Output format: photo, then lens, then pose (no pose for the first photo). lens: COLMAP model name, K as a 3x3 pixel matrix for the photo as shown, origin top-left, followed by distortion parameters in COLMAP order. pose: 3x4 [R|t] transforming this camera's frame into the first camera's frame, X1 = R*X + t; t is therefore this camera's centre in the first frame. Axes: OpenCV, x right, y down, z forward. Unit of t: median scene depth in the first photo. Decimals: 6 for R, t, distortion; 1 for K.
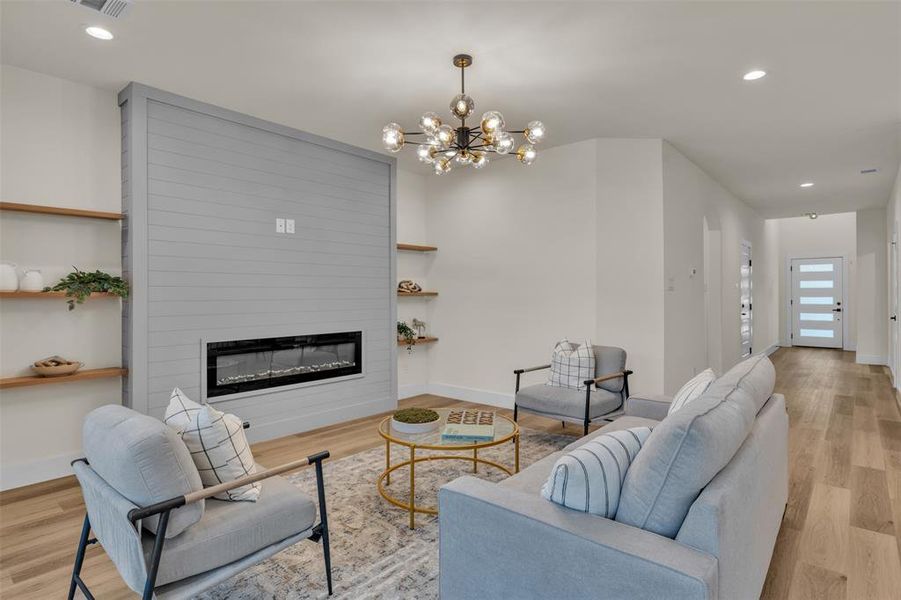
lens RADIAL K [[451.9, 0, 469.9], [0, 451.9, 290.9], [0, 0, 1]] dist [-0.001958, -0.000151]
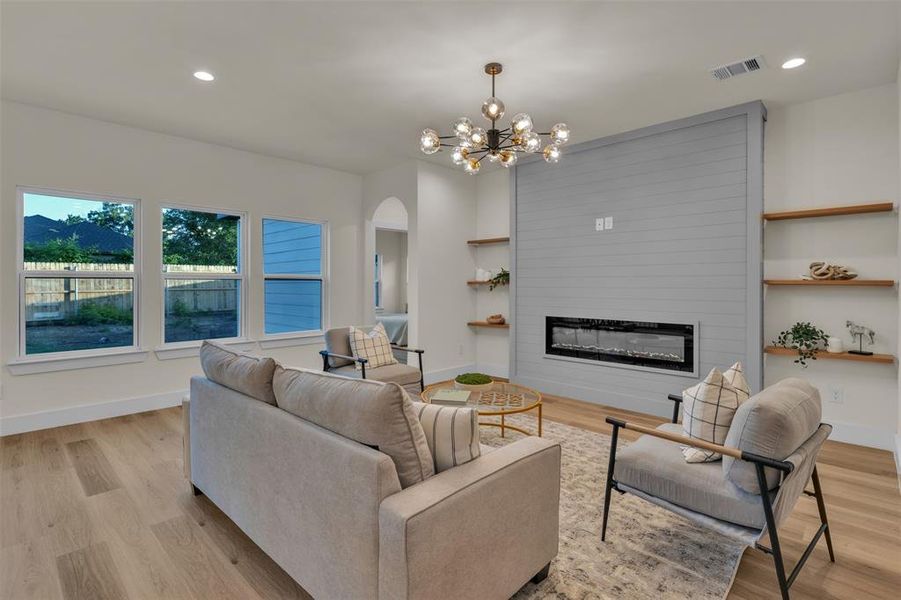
lens RADIAL K [[451.9, 0, 469.9], [0, 451.9, 290.9], [0, 0, 1]] dist [-0.001958, -0.000151]
pose [[-0.037782, 0.017510, -0.999133, 0.767611], [0.005590, 0.999835, 0.017311, 0.006117], [0.999270, -0.004931, -0.037874, 0.703699]]
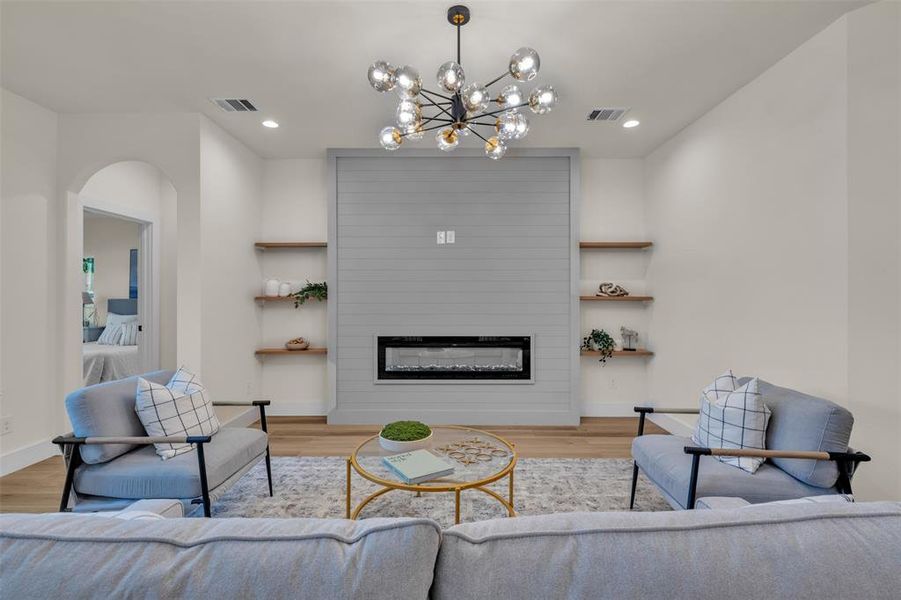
lens RADIAL K [[413.0, 0, 469.3], [0, 413.0, 296.3], [0, 0, 1]] dist [-0.003690, -0.000709]
pose [[0.654615, -0.002060, -0.755960, 0.407063], [0.003258, 0.999995, 0.000097, 0.002471], [0.755955, -0.002526, 0.654618, 0.374834]]
